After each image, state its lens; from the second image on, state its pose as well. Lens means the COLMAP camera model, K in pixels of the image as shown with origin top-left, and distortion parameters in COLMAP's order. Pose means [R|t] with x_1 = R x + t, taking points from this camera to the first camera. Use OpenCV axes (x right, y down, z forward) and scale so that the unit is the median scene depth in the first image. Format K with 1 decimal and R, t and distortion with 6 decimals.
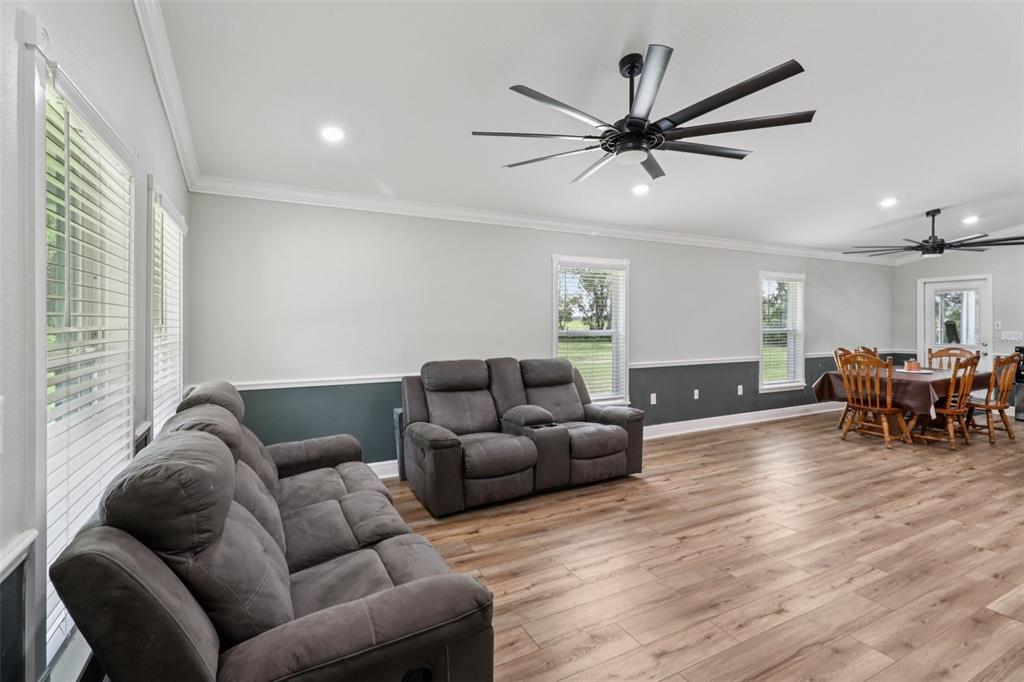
lens RADIAL K [[476.1, 0, 511.2], [0, 476.1, 322.1], [0, 0, 1]] dist [-0.001403, -0.000288]
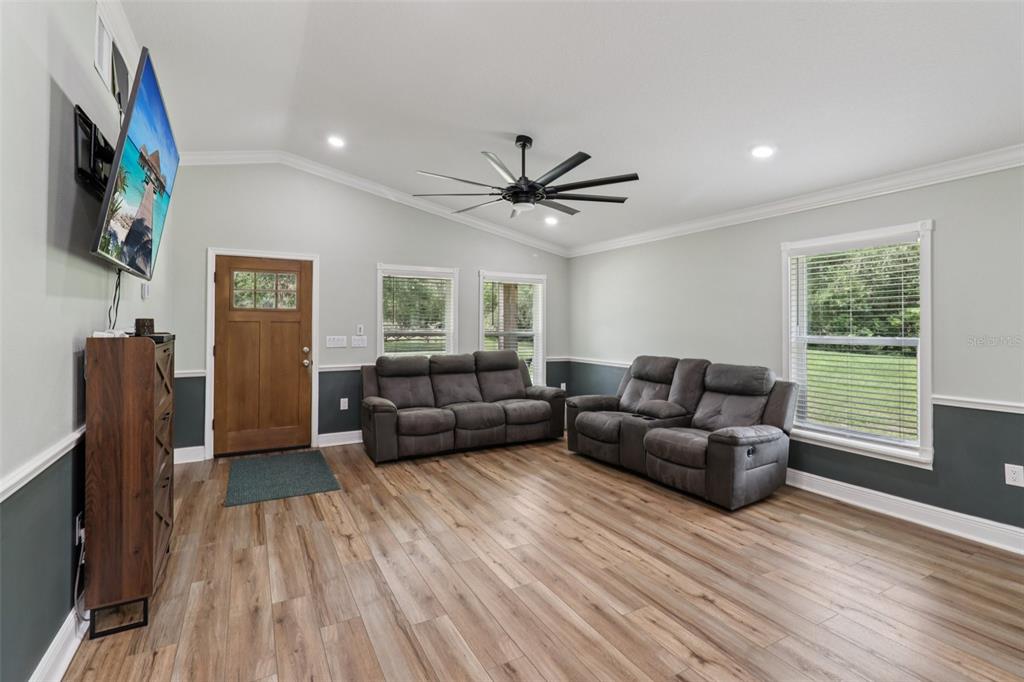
lens RADIAL K [[476.1, 0, 511.2], [0, 476.1, 322.1], [0, 0, 1]] dist [-0.001403, -0.000288]
pose [[0.027408, -0.004463, -0.999614, 1.309566], [-0.002942, 0.999985, -0.004545, -0.000175], [0.999620, 0.003066, 0.027394, 0.727453]]
